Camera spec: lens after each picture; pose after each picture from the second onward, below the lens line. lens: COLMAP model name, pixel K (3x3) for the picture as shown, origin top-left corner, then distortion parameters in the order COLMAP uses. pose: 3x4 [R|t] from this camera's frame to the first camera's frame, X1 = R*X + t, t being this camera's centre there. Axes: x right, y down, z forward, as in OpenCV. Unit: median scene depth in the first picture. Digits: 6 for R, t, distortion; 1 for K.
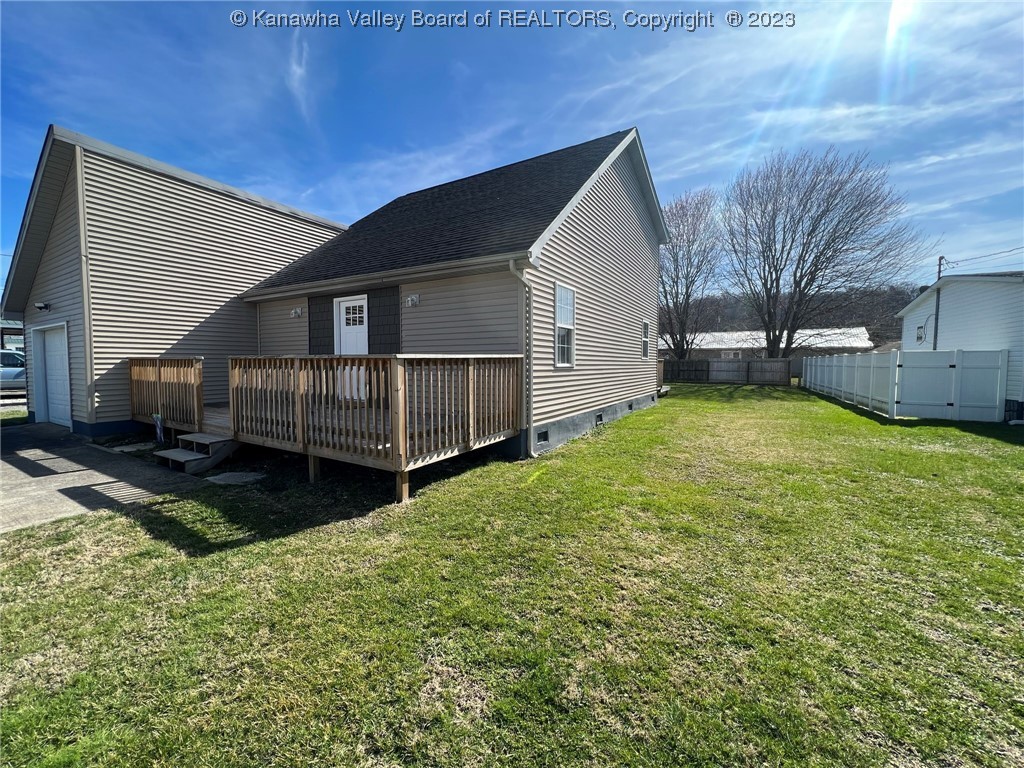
lens RADIAL K [[408.9, 0, 512.0], [0, 408.9, 384.0], [0, 0, 1]] dist [-0.010331, 0.000019]
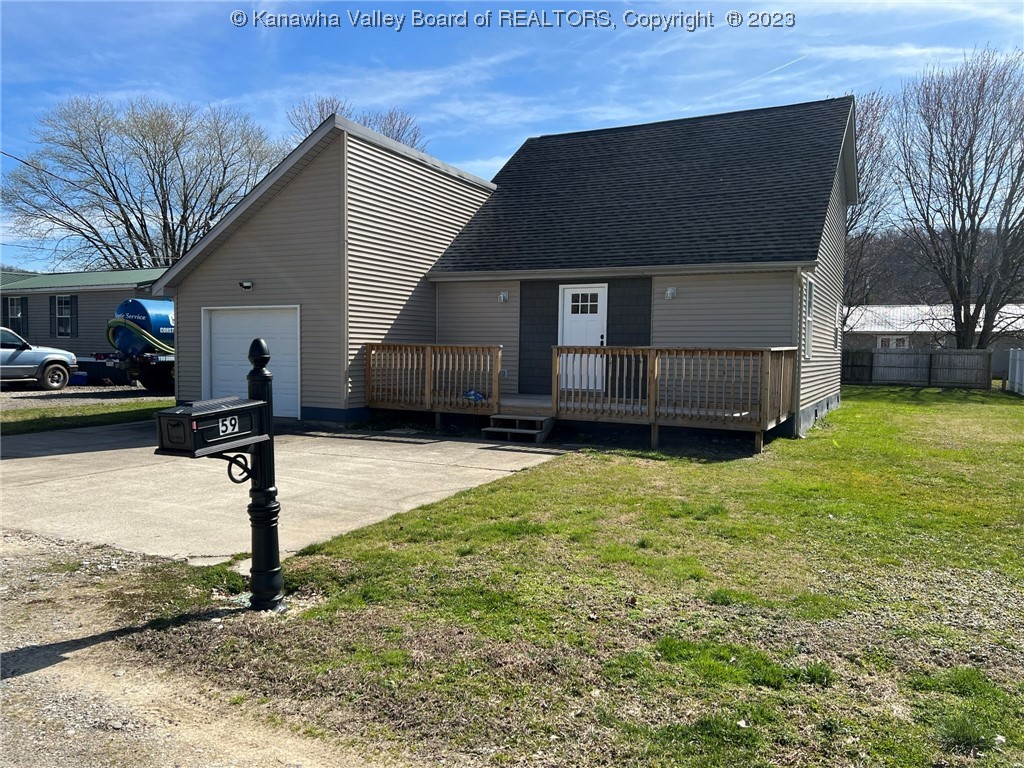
lens RADIAL K [[785.3, 0, 513.8], [0, 785.3, 395.7], [0, 0, 1]] dist [0.010273, -0.007255]
pose [[0.997467, 0.010625, 0.070328, -0.509902], [-0.011272, 0.999898, 0.008819, 0.028838], [-0.070227, -0.009589, 0.997485, -0.646558]]
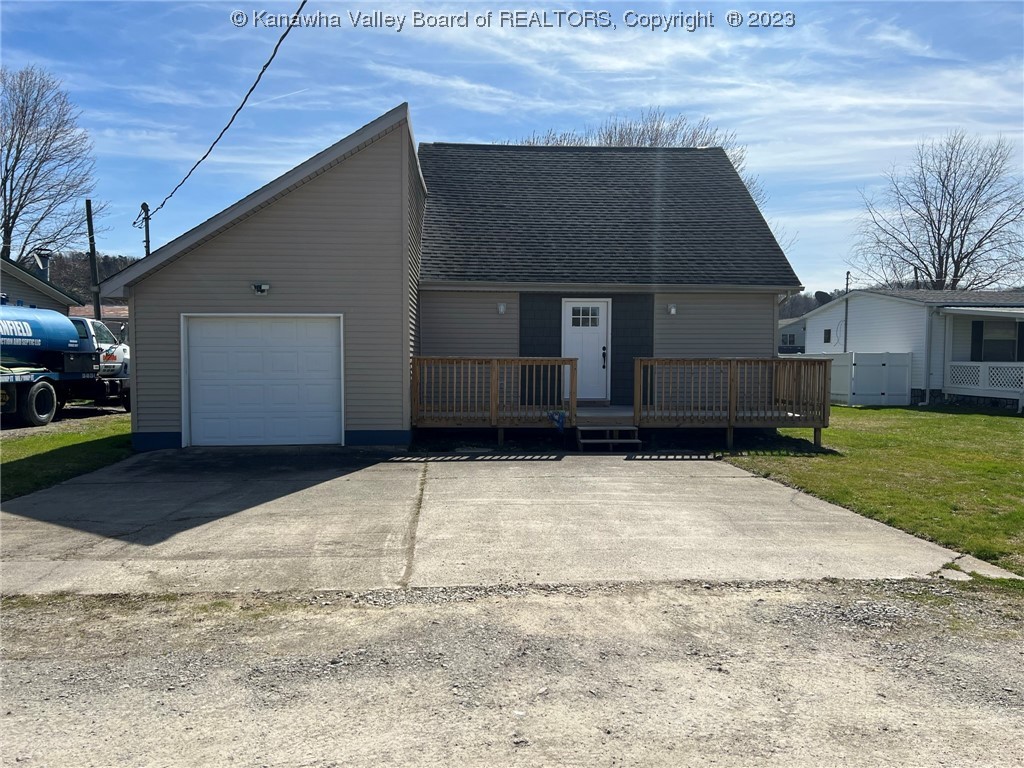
lens RADIAL K [[772.4, 0, 513.8], [0, 772.4, 437.3], [0, 0, 1]] dist [0.021638, -0.003670]
pose [[0.820145, -0.054447, 0.569559, -1.233098], [0.024543, 0.997893, 0.060052, 0.009958], [-0.571629, -0.035272, 0.819754, -0.372738]]
